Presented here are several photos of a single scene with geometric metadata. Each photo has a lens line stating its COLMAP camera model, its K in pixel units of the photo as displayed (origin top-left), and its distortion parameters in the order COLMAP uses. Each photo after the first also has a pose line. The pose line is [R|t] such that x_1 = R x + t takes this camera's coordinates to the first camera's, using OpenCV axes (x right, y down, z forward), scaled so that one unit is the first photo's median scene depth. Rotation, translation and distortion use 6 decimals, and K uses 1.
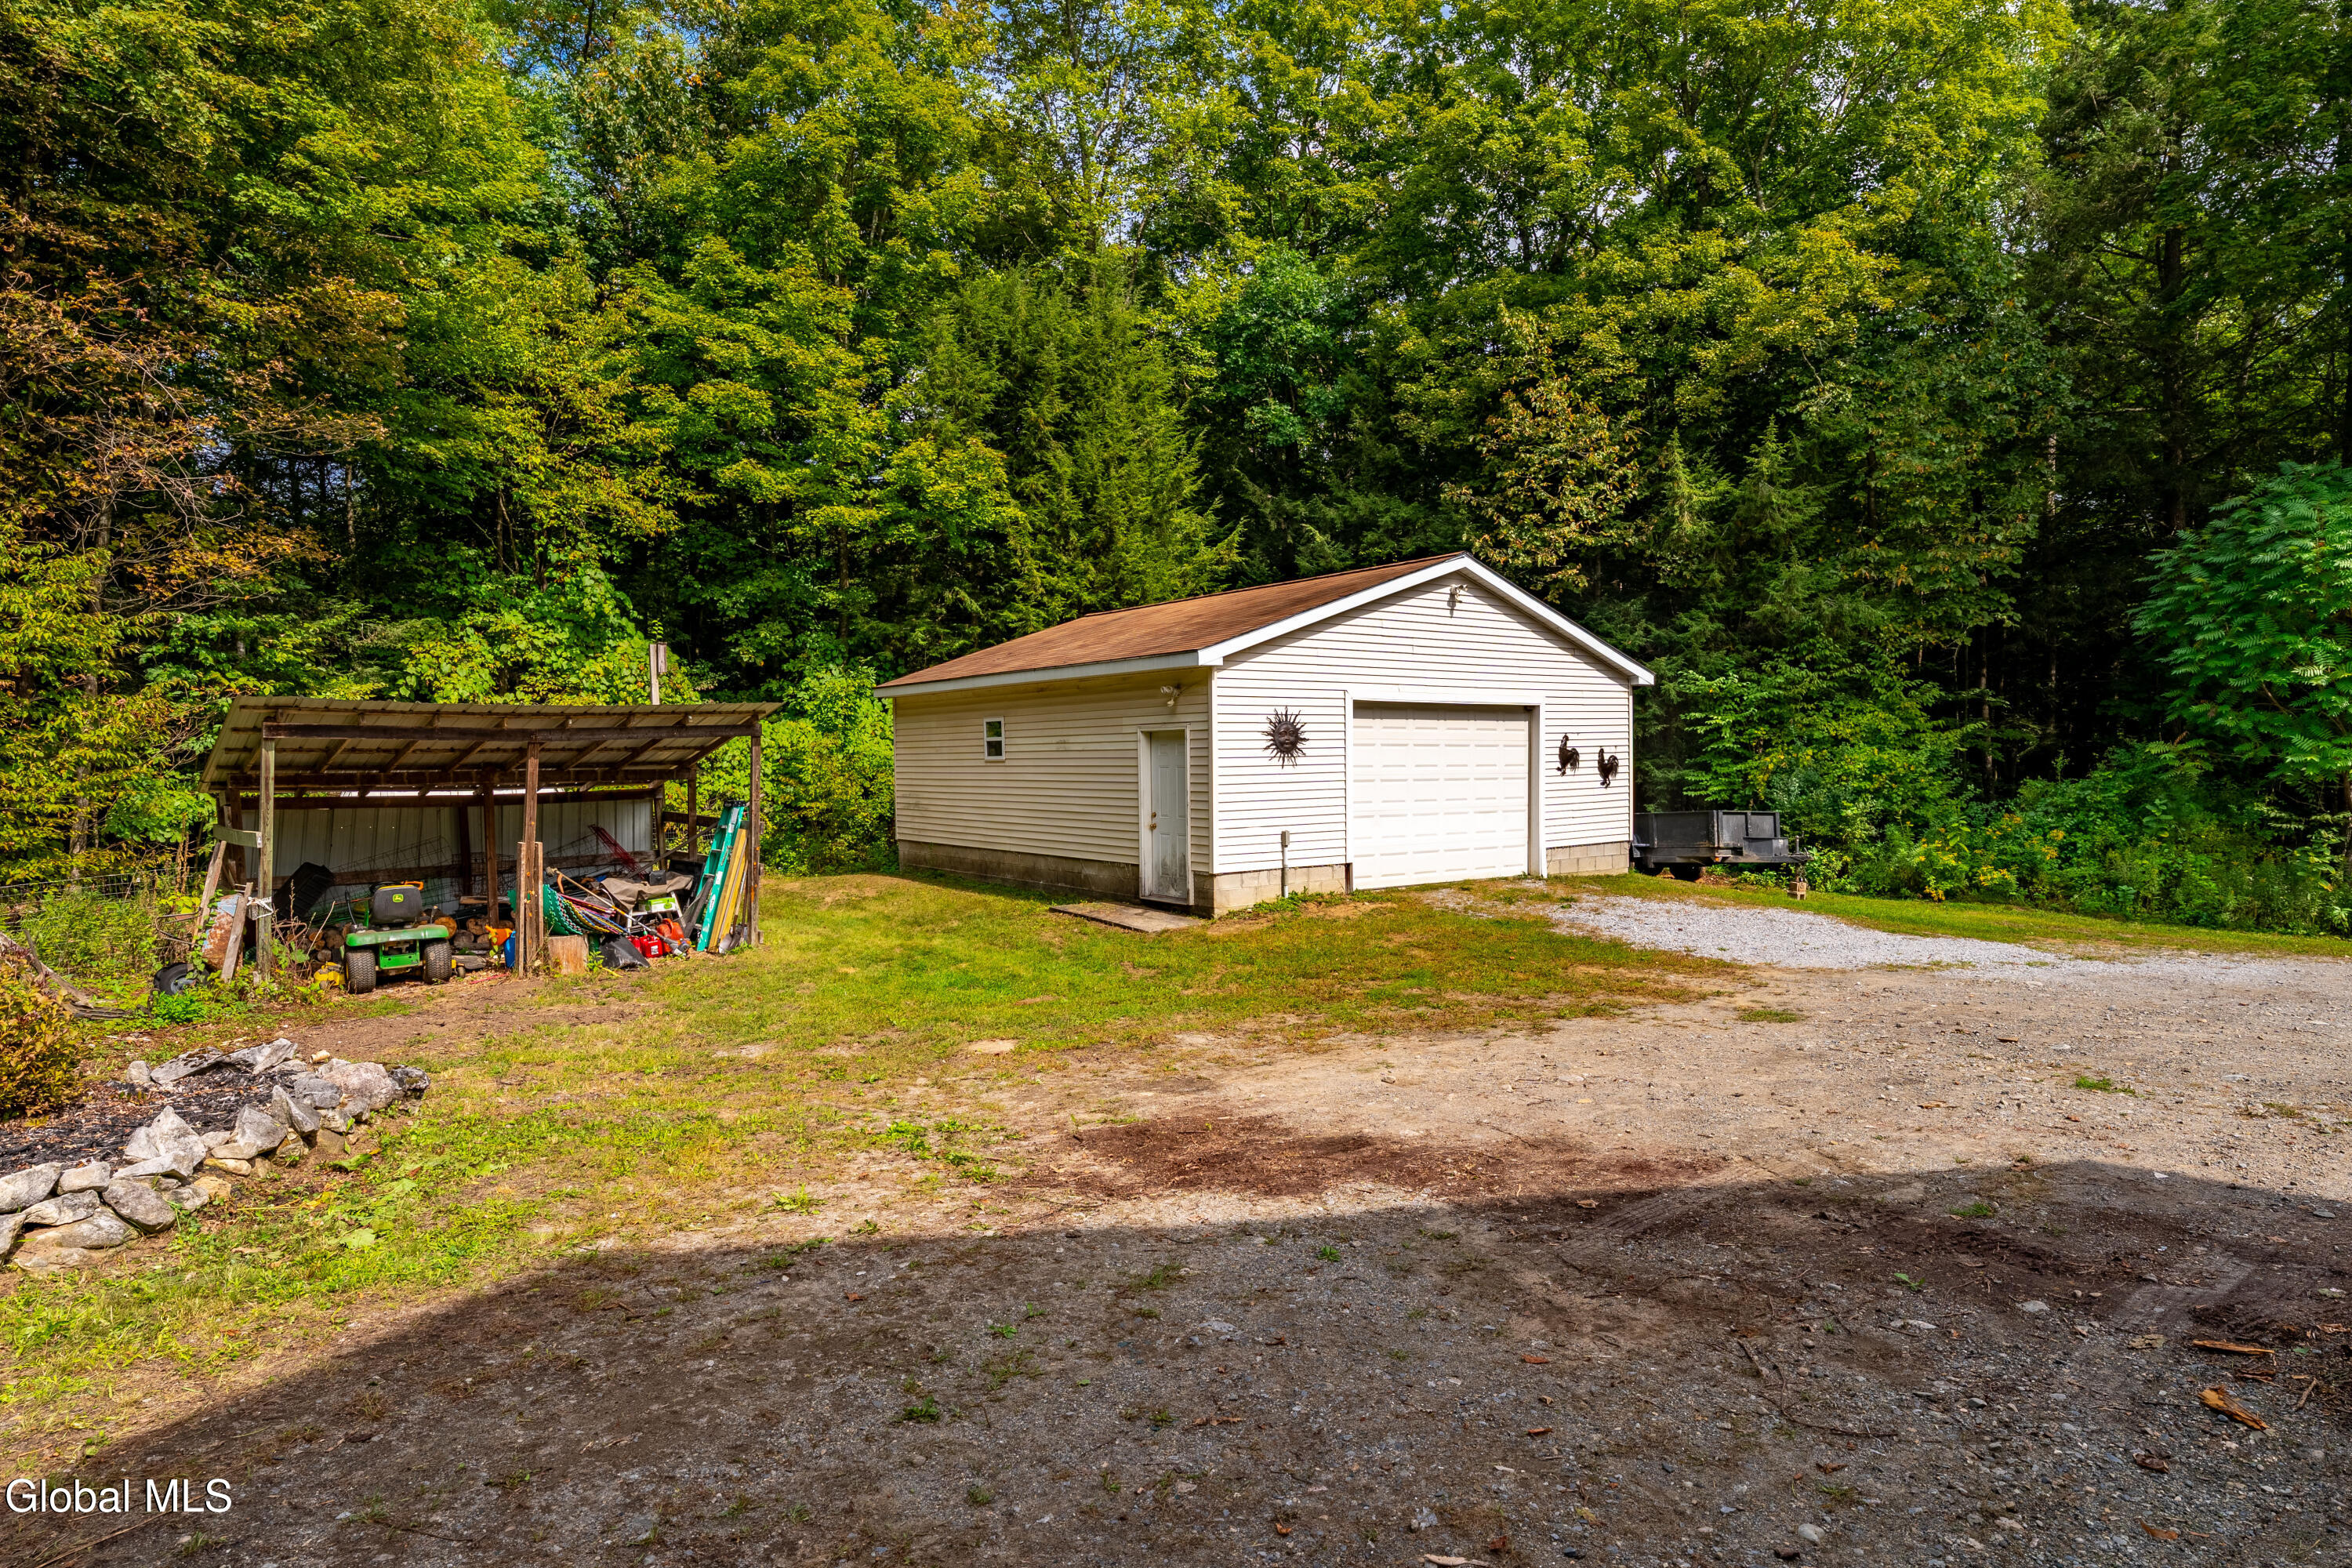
lens RADIAL K [[1319.5, 0, 1176.0], [0, 1319.5, 784.0], [0, 0, 1]] dist [-0.001731, -0.000555]
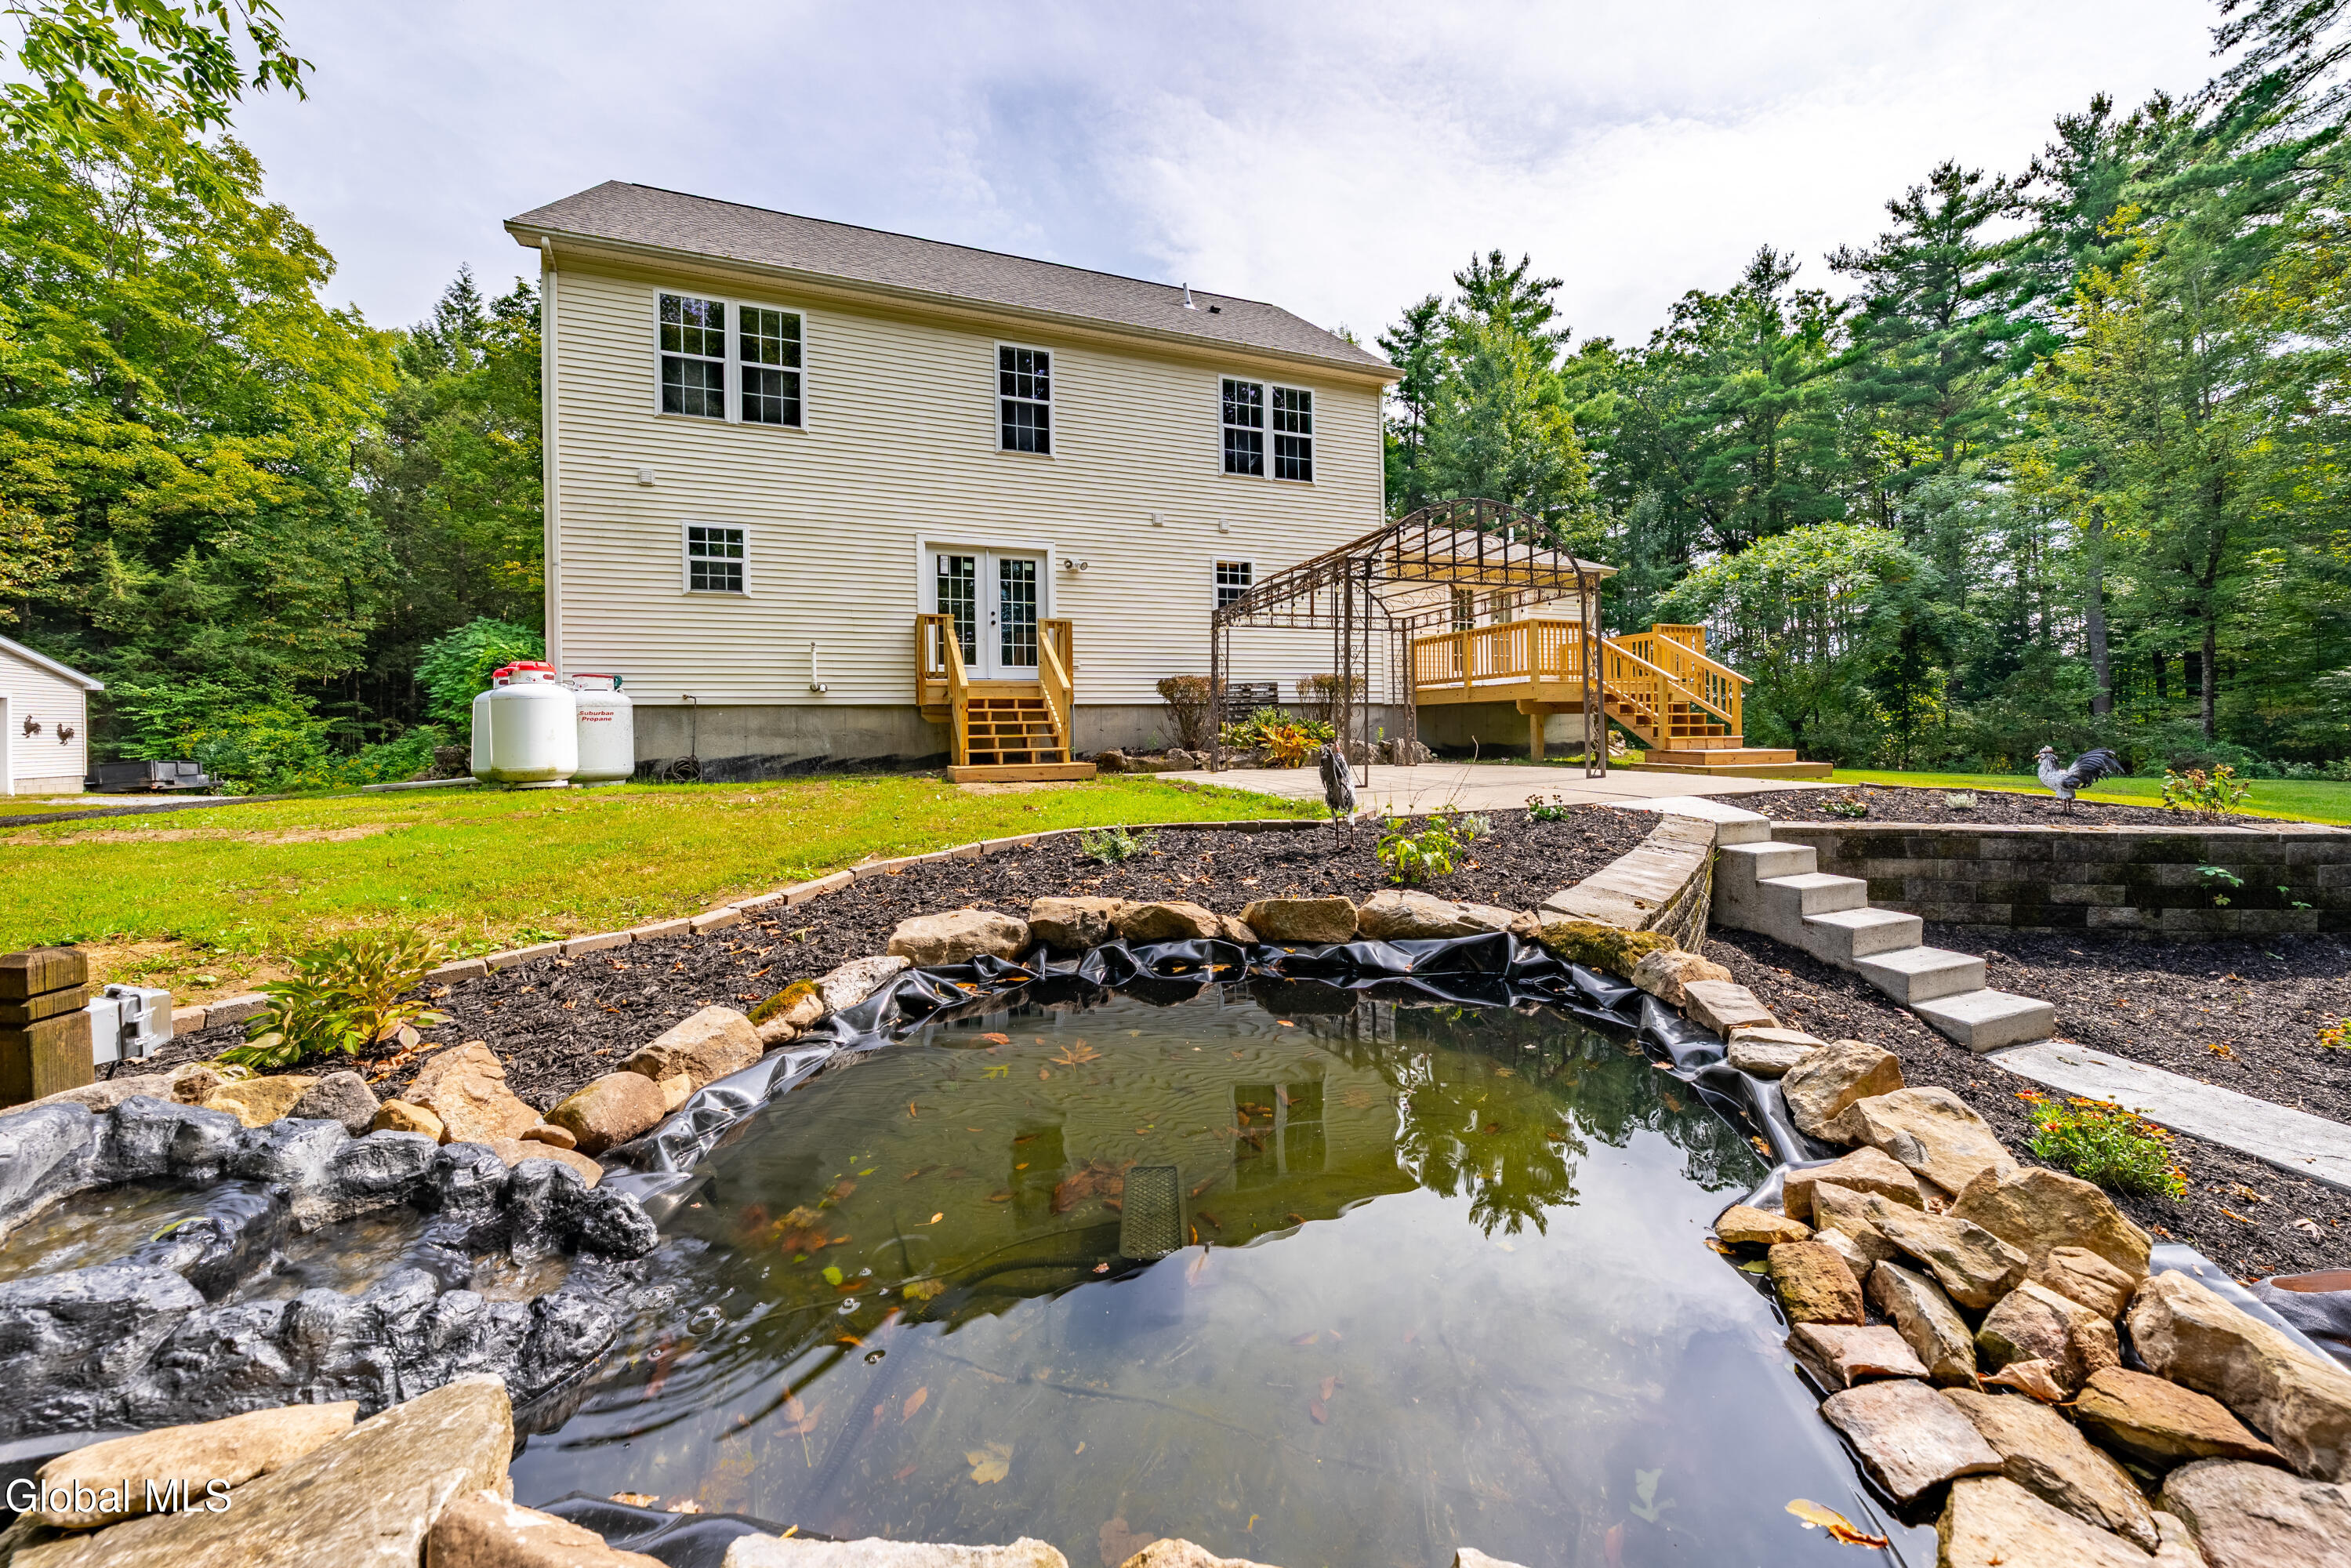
lens RADIAL K [[817.5, 0, 1171.2], [0, 817.5, 734.3], [0, 0, 1]] dist [-0.001059, 0.000257]
pose [[0.270734, 0.004417, 0.962644, -0.246231], [0.036847, 0.999209, -0.014947, 0.043905], [-0.961949, 0.039517, 0.270357, -0.549443]]
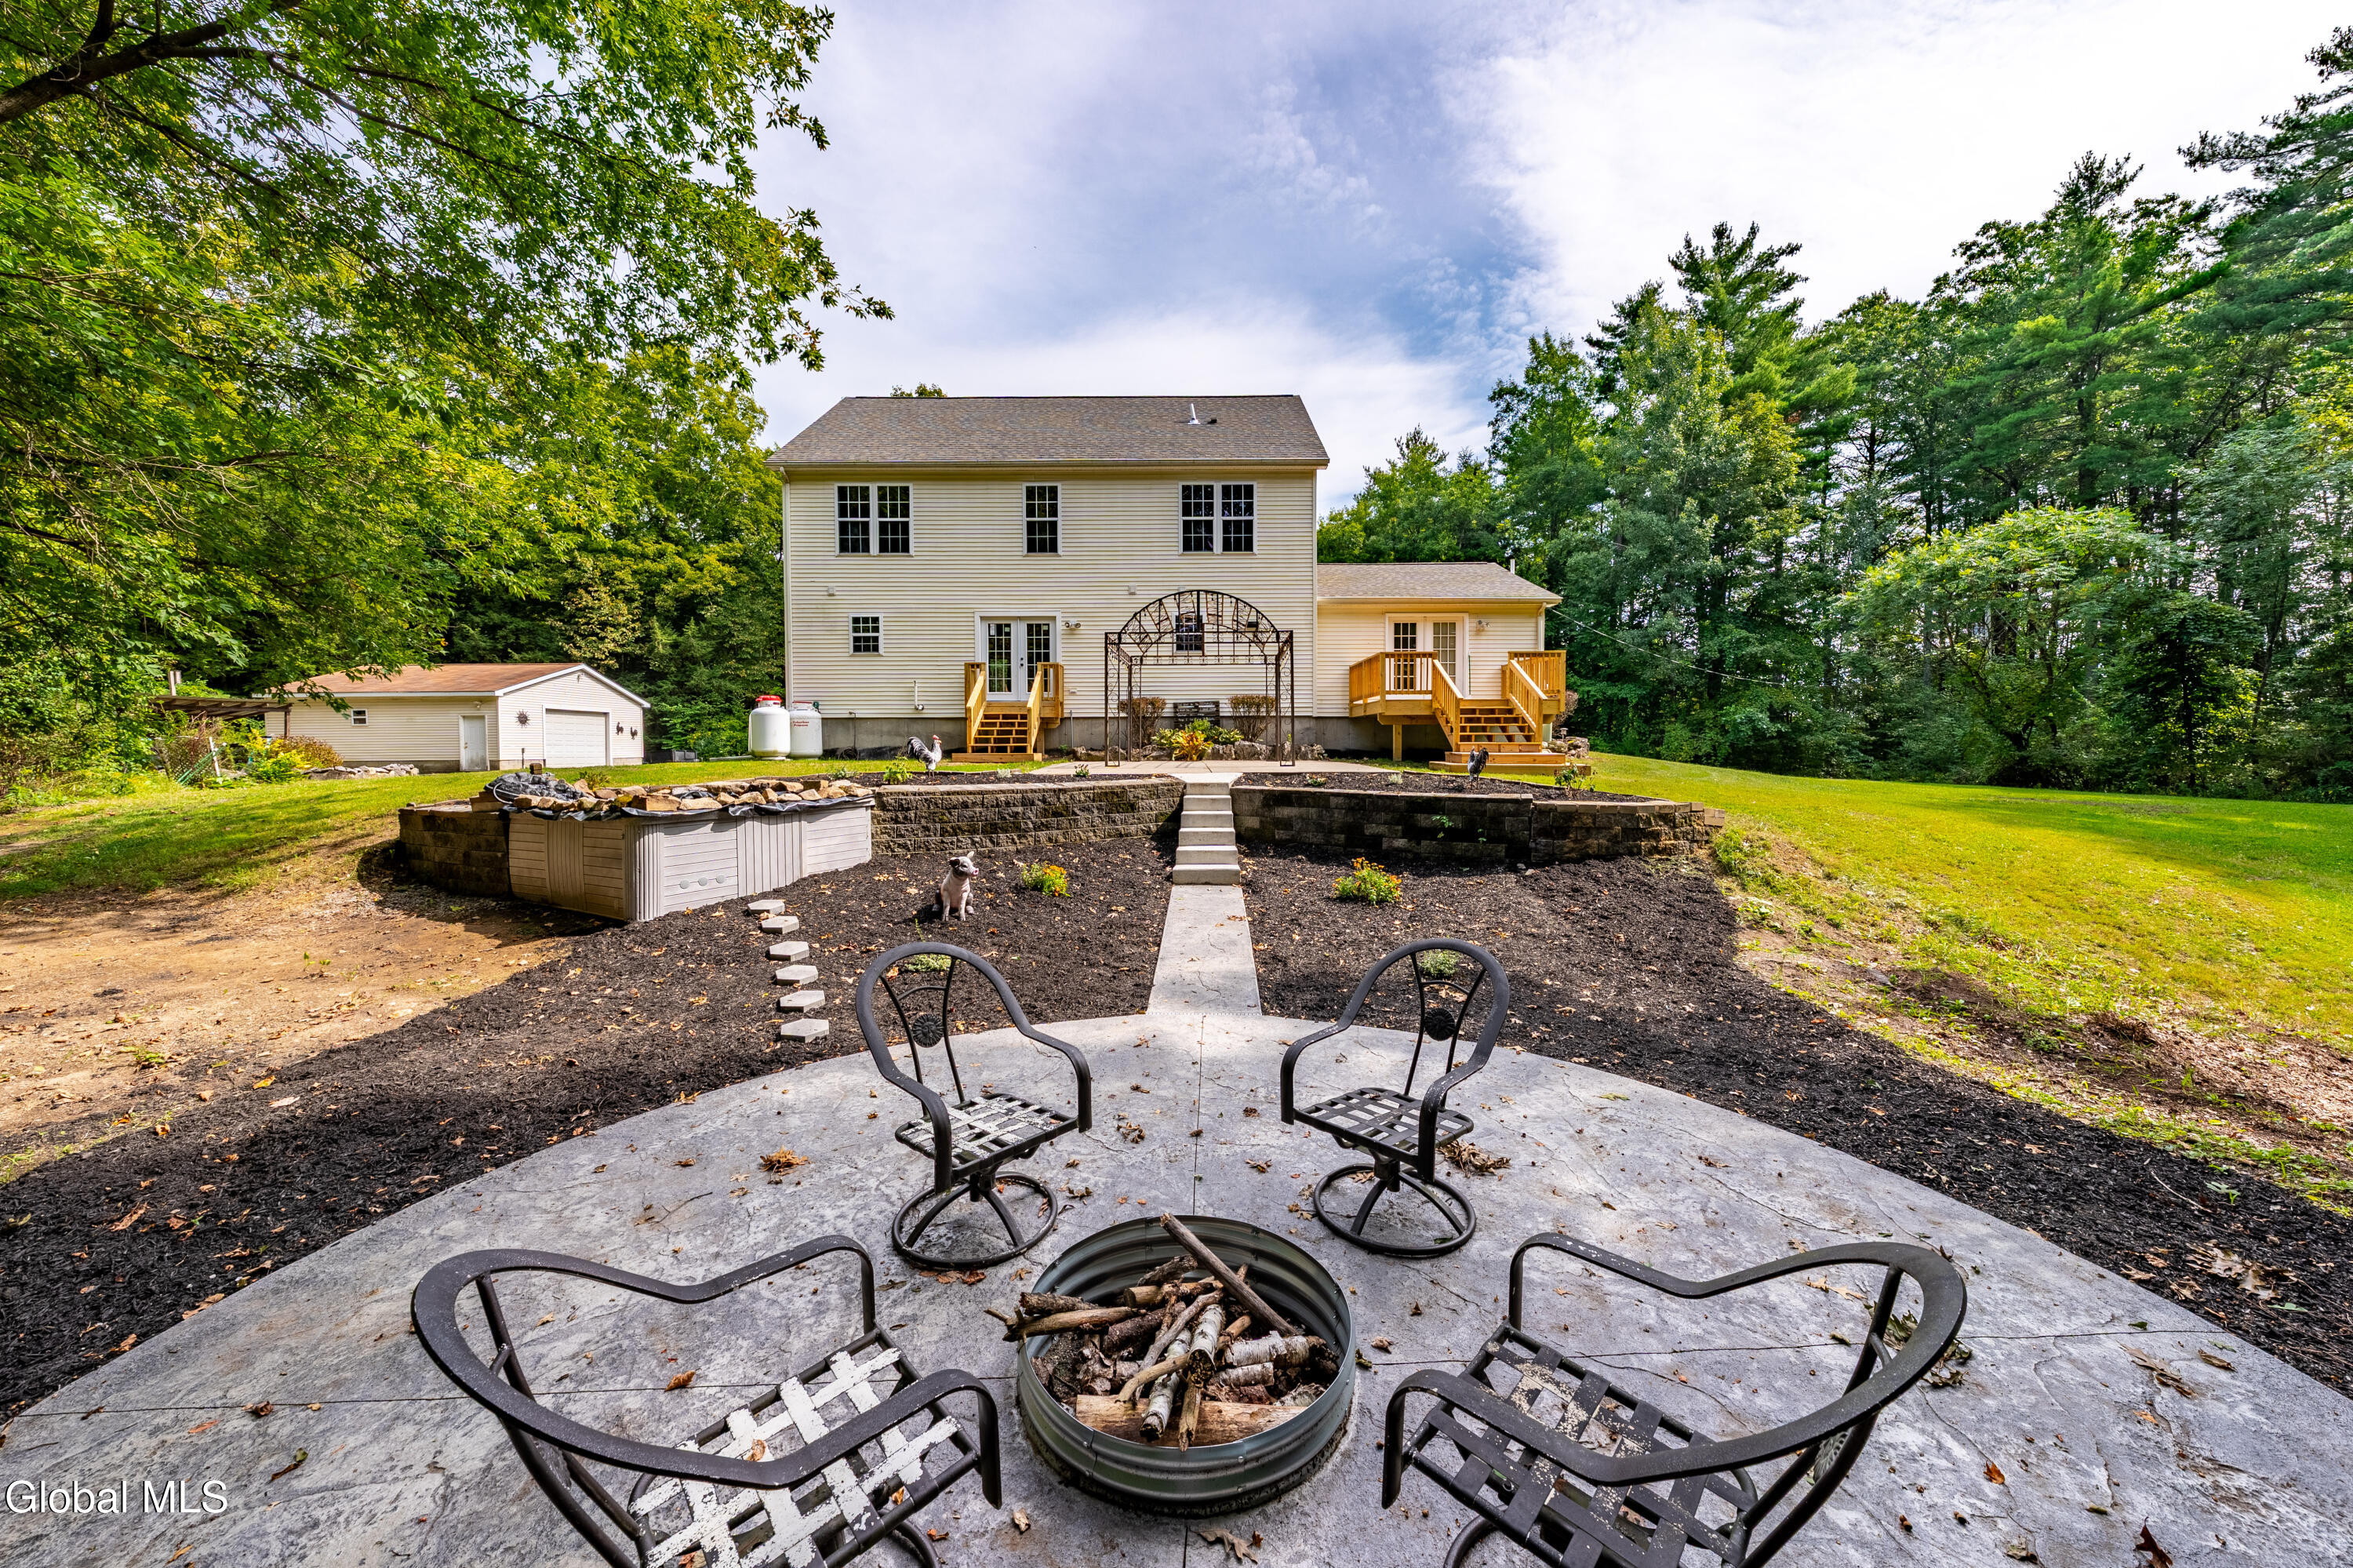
lens RADIAL K [[790.2, 0, 1165.5], [0, 790.2, 770.9], [0, 0, 1]] dist [-0.000739, 0.000514]
pose [[0.596755, -0.018491, 0.802211, -0.311239], [0.017102, 0.999800, 0.010323, 0.057923], [-0.802242, 0.007559, 0.596952, -0.826627]]
